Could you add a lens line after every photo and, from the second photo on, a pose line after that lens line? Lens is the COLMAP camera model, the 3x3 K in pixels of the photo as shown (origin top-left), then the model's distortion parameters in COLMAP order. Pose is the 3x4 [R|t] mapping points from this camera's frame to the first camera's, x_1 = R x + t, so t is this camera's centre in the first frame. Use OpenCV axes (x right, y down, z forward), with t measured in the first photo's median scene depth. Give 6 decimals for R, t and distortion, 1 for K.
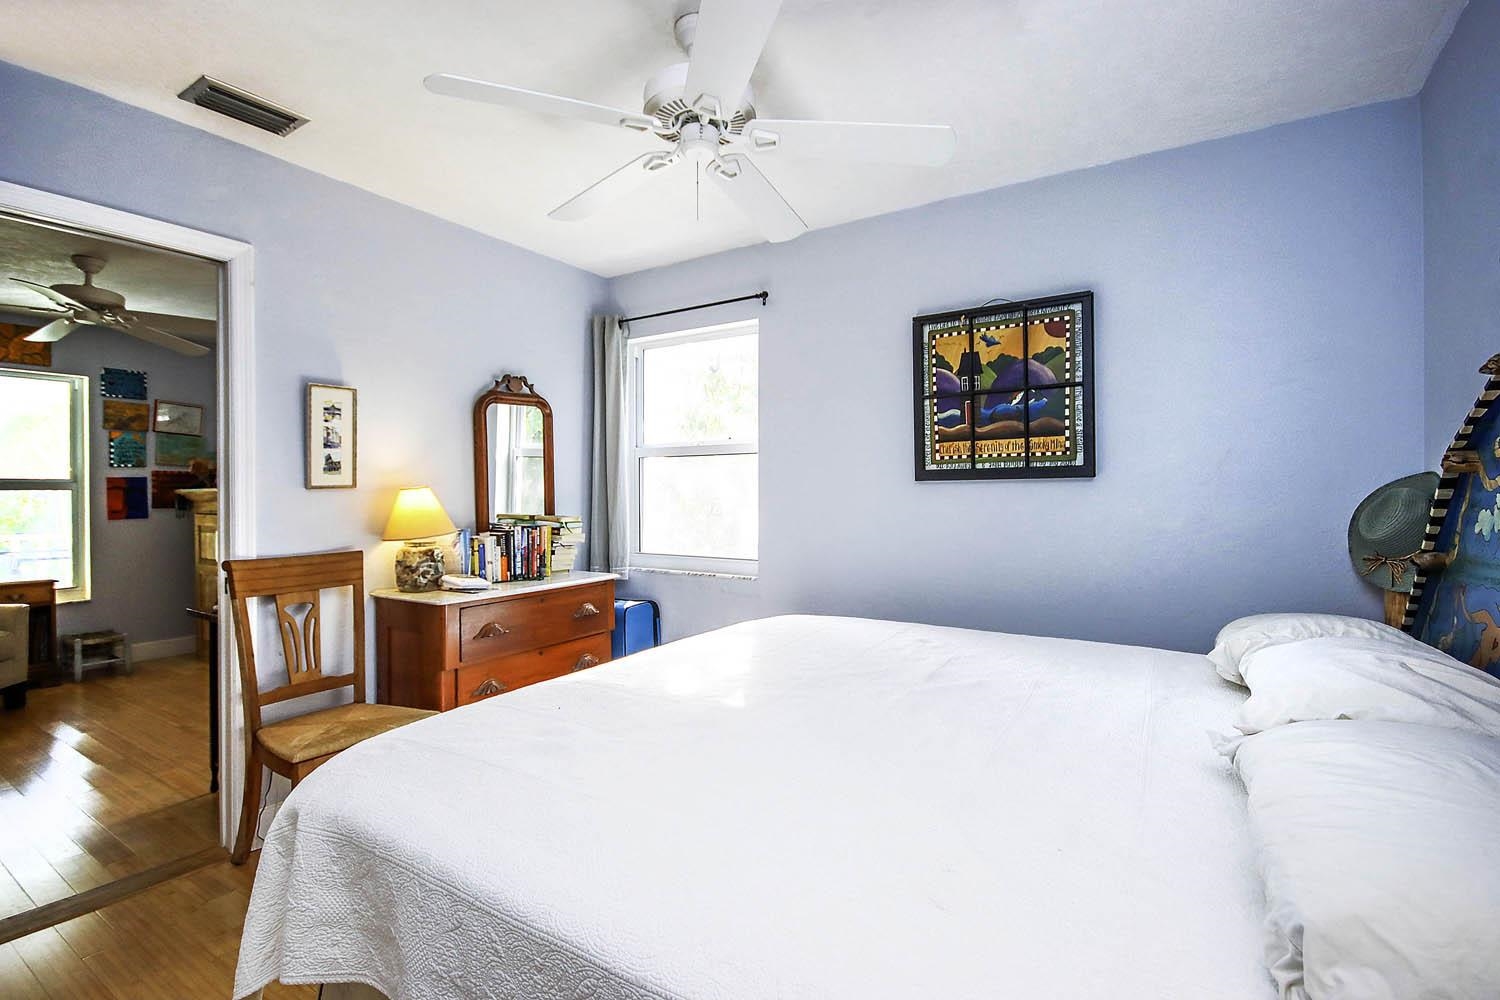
lens RADIAL K [[701.0, 0, 753.2], [0, 701.0, 494.1], [0, 0, 1]] dist [-0.012837, -0.001094]
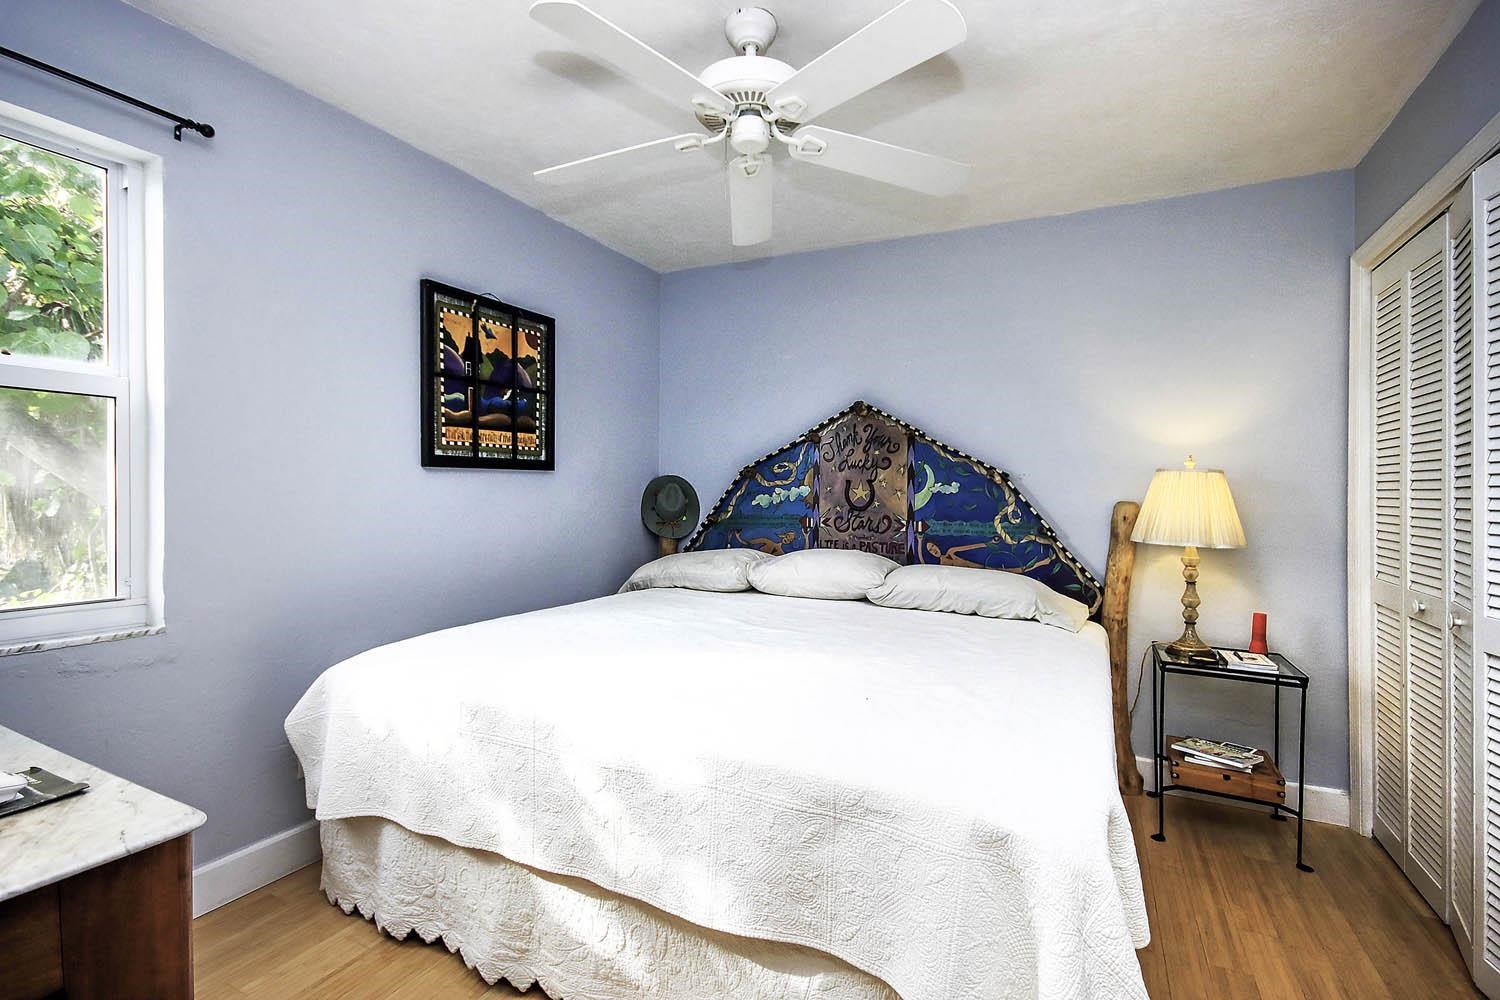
lens RADIAL K [[701.0, 0, 751.7], [0, 701.0, 493.7], [0, 0, 1]] dist [-0.012837, -0.001094]
pose [[-0.126781, -0.000121, 0.991931, -0.705427], [-0.004600, 0.999989, -0.000466, 0.013917], [-0.991920, -0.004622, -0.126780, 0.729782]]
